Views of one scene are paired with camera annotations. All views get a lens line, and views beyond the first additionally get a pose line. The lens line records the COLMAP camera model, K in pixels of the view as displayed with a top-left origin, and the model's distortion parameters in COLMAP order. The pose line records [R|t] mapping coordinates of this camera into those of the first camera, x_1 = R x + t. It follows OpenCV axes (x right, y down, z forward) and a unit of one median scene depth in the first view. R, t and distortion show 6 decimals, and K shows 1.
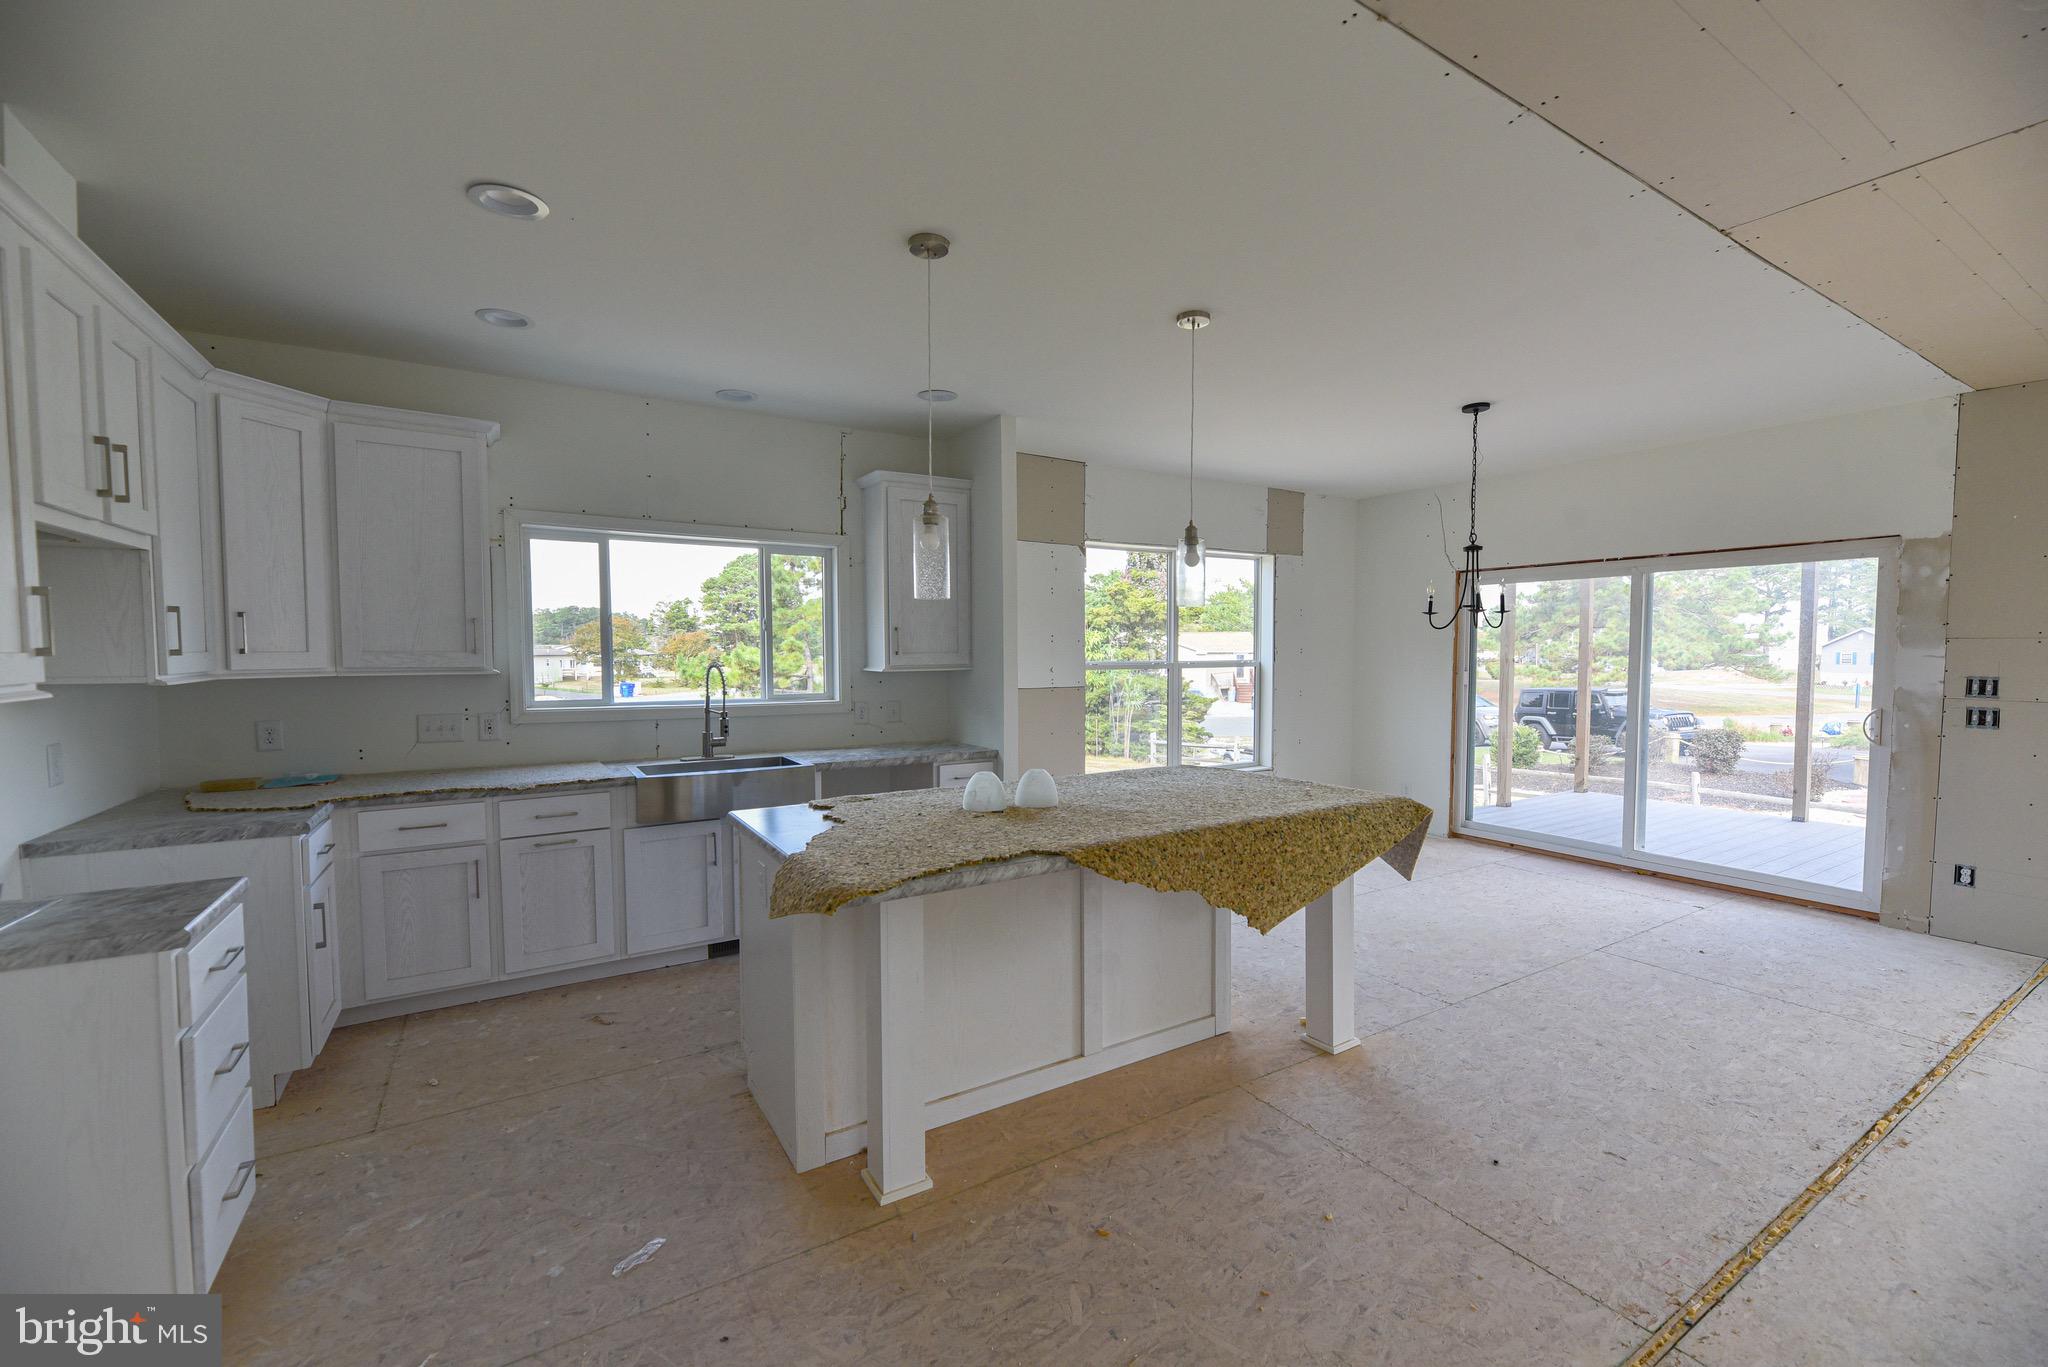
lens RADIAL K [[841.4, 0, 1033.7], [0, 841.4, 688.0], [0, 0, 1]] dist [0.000366, -0.000255]
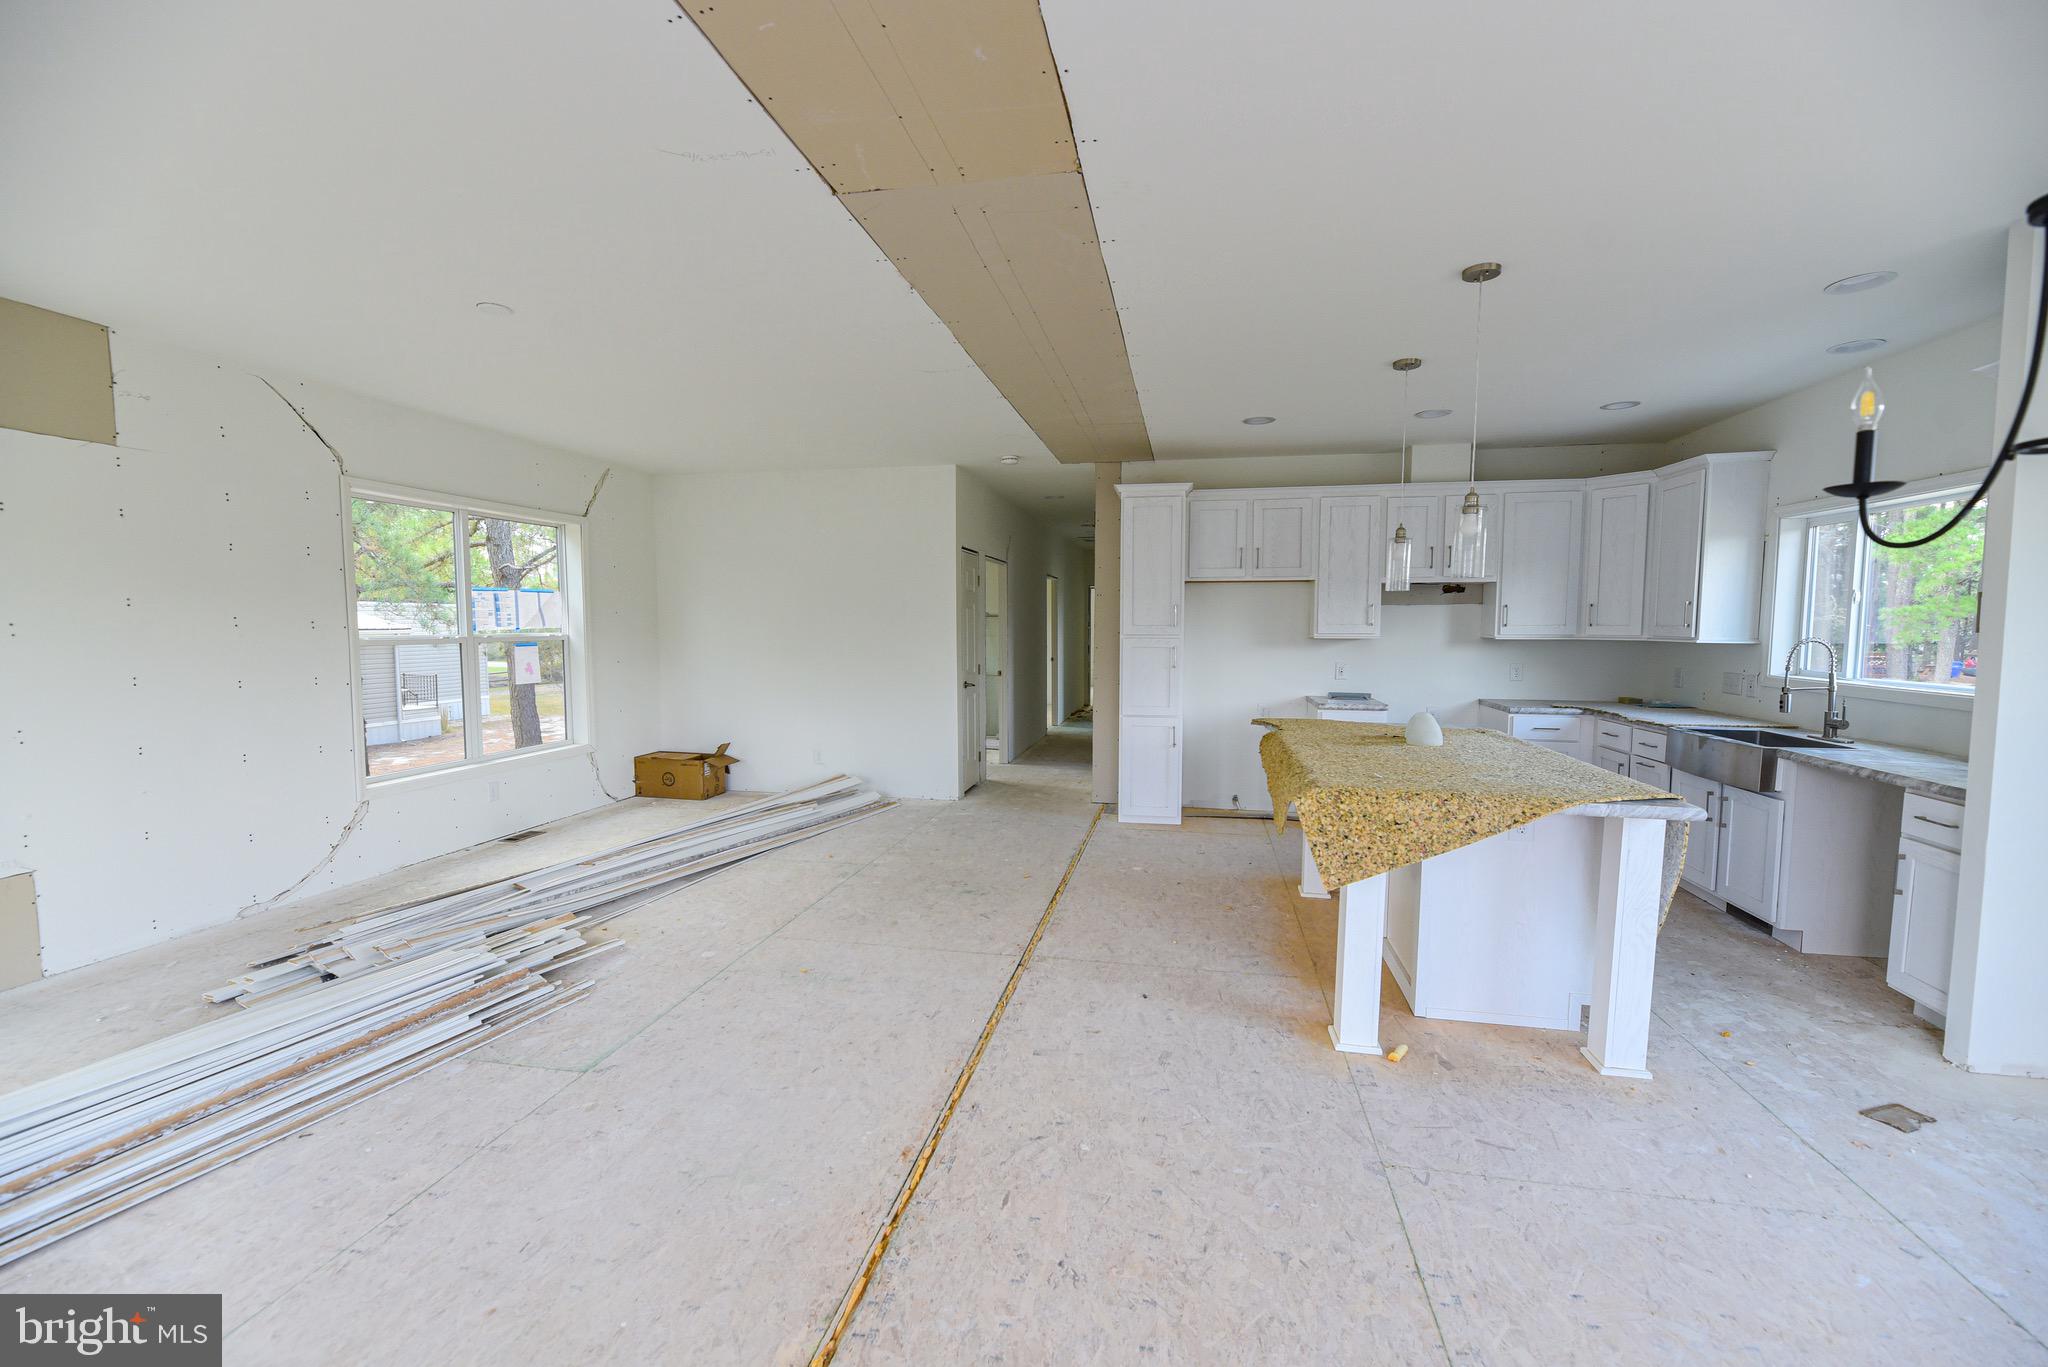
lens RADIAL K [[848.6, 0, 1029.7], [0, 848.6, 690.0], [0, 0, 1]] dist [0.000678, -0.000170]
pose [[-0.681855, 0.055738, -0.729361, 0.974210], [-0.037760, 0.993081, 0.111192, -0.046394], [0.730512, 0.103358, -0.675033, 1.025680]]
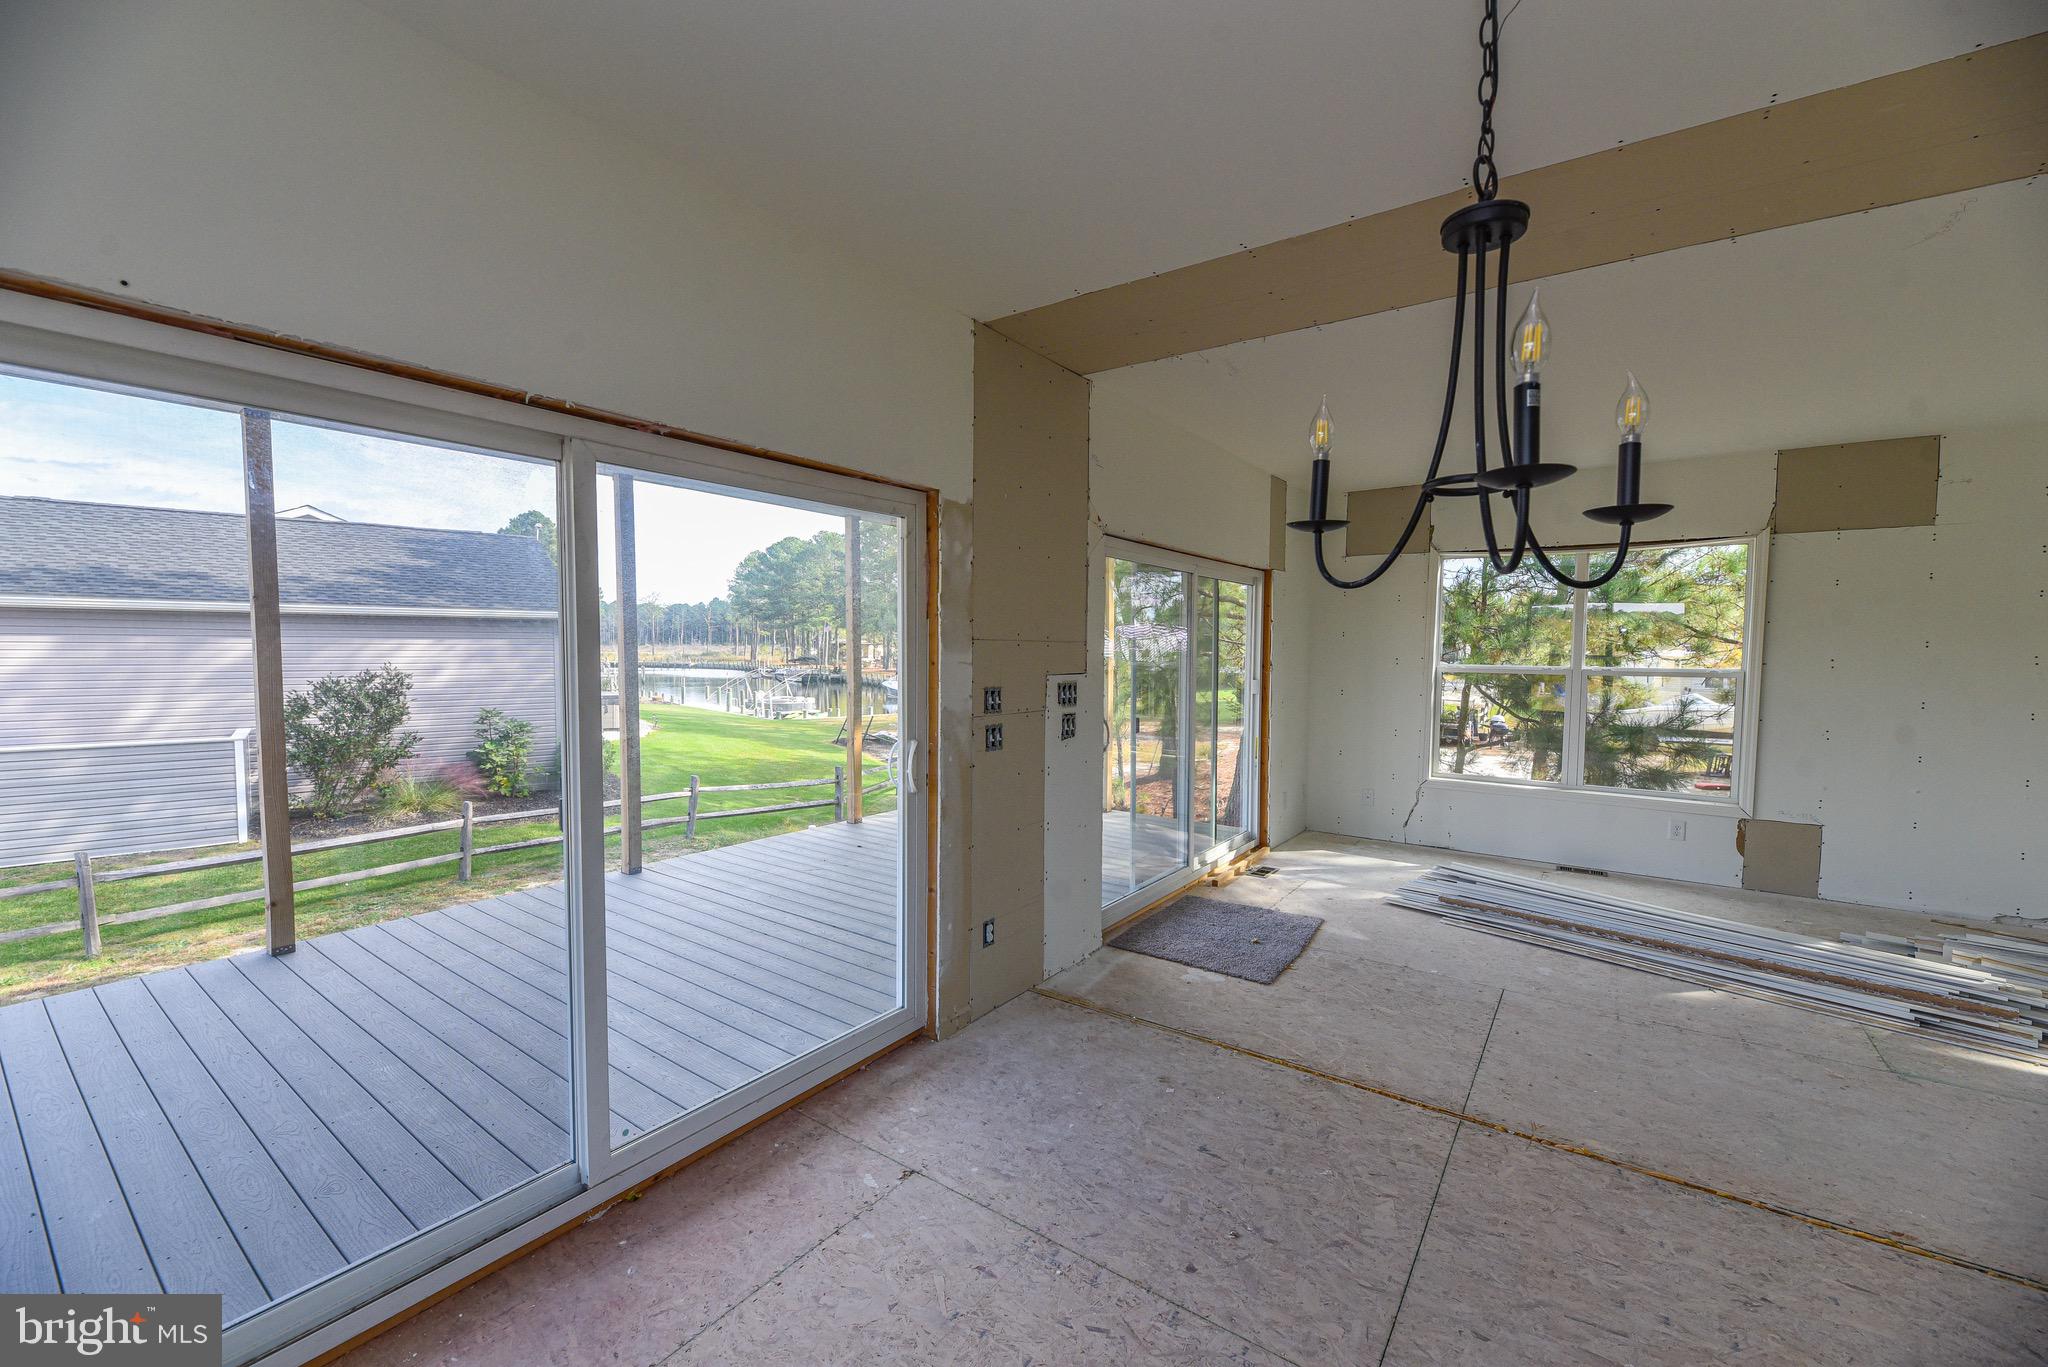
lens RADIAL K [[824.3, 0, 1026.6], [0, 824.3, 686.3], [0, 0, 1]] dist [-0.002074, -0.001019]
pose [[-0.383656, -0.048381, 0.922208, 0.385473], [0.036941, 0.997023, 0.067674, -0.067725], [-0.922737, 0.060031, -0.380727, 1.291112]]
